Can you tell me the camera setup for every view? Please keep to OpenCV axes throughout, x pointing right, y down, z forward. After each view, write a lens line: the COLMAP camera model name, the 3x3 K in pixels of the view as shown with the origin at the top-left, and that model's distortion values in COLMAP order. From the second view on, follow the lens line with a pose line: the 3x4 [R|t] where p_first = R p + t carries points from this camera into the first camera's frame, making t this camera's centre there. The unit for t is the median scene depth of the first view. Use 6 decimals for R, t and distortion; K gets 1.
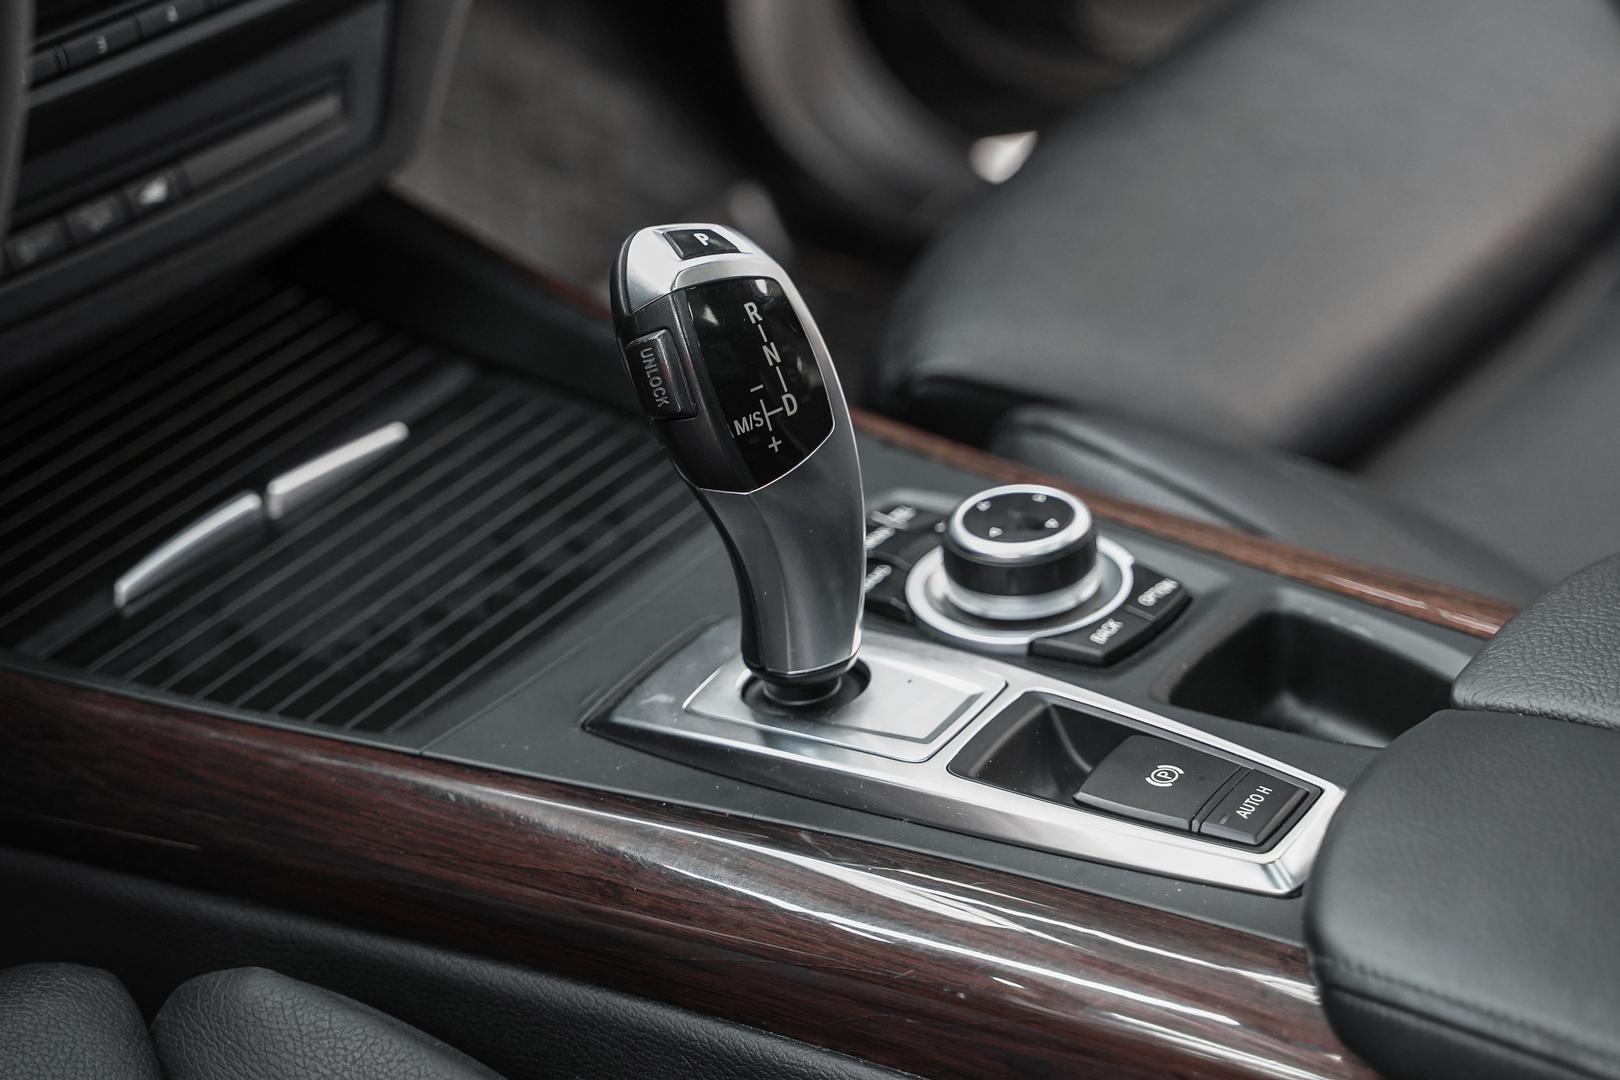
lens RADIAL K [[3817.9, 0, 809.6], [0, 3817.9, 539.4], [0, 0, 1]] dist [0.015667, 0.000000]
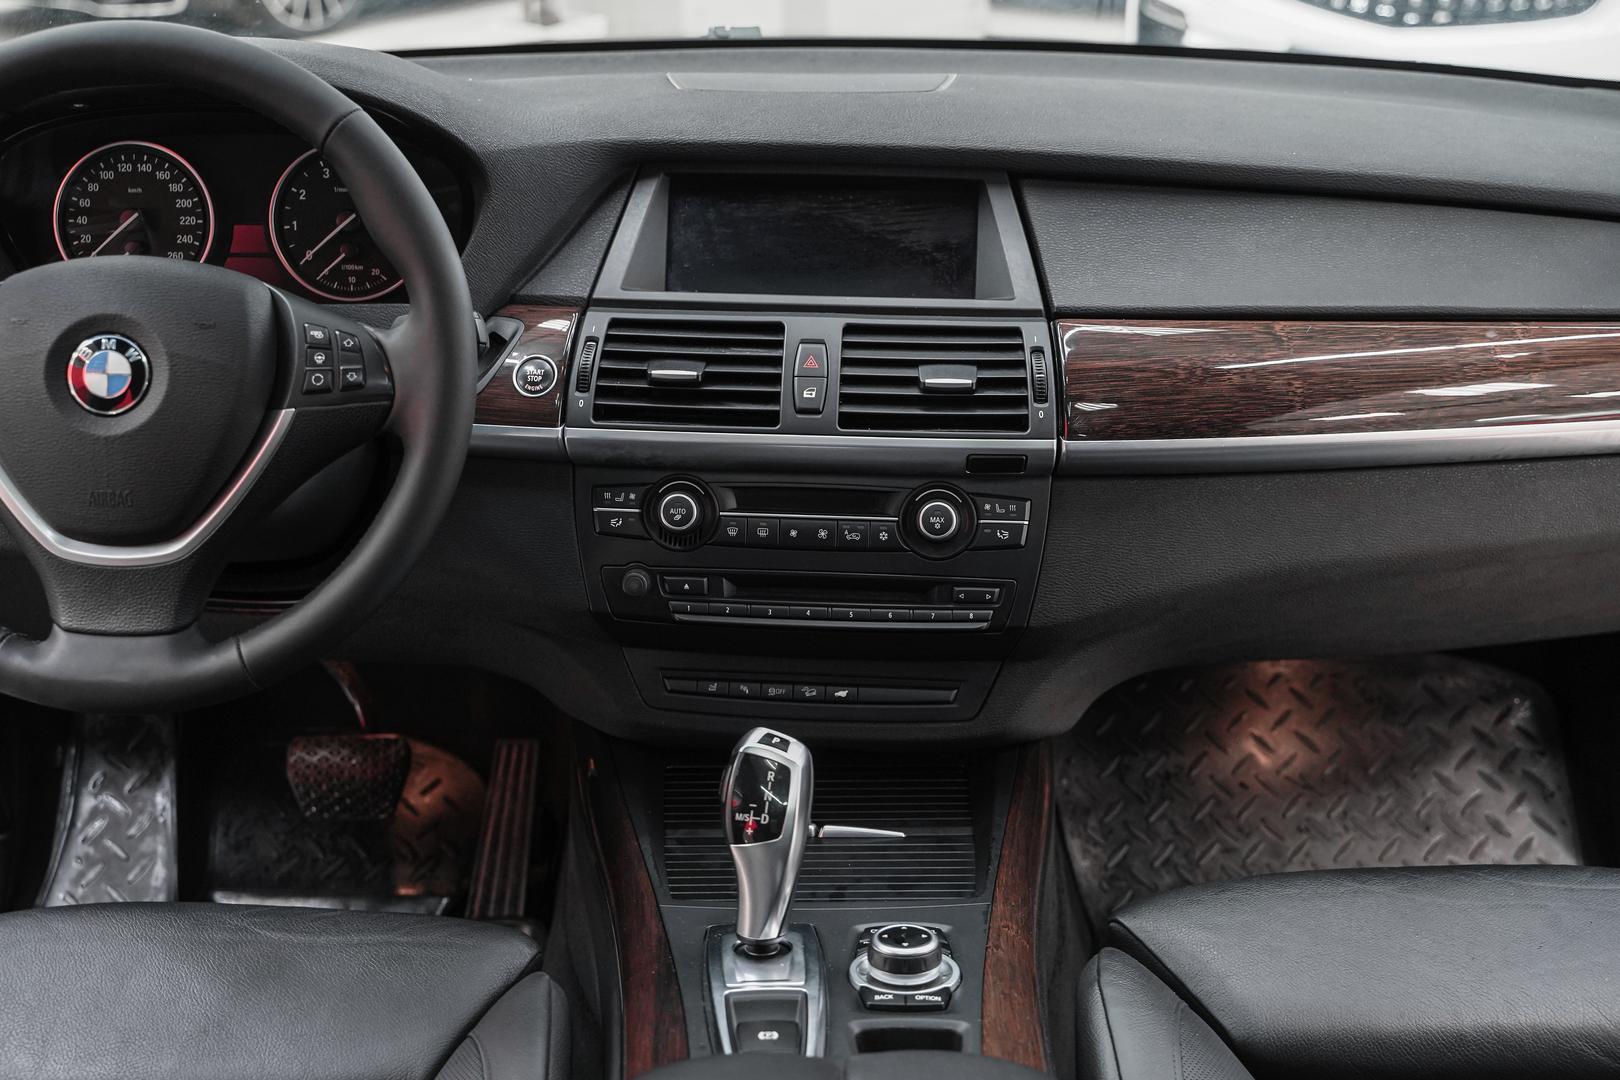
lens RADIAL K [[1873.5, 0, 799.6], [0, 1873.5, 551.5], [0, 0, 1]] dist [0.005303, 0.000000]
pose [[0.564816, 0.256814, -0.784238, 0.722567], [-0.422050, 0.906545, -0.007099, -0.155170], [0.709124, 0.334998, 0.620419, 0.232056]]
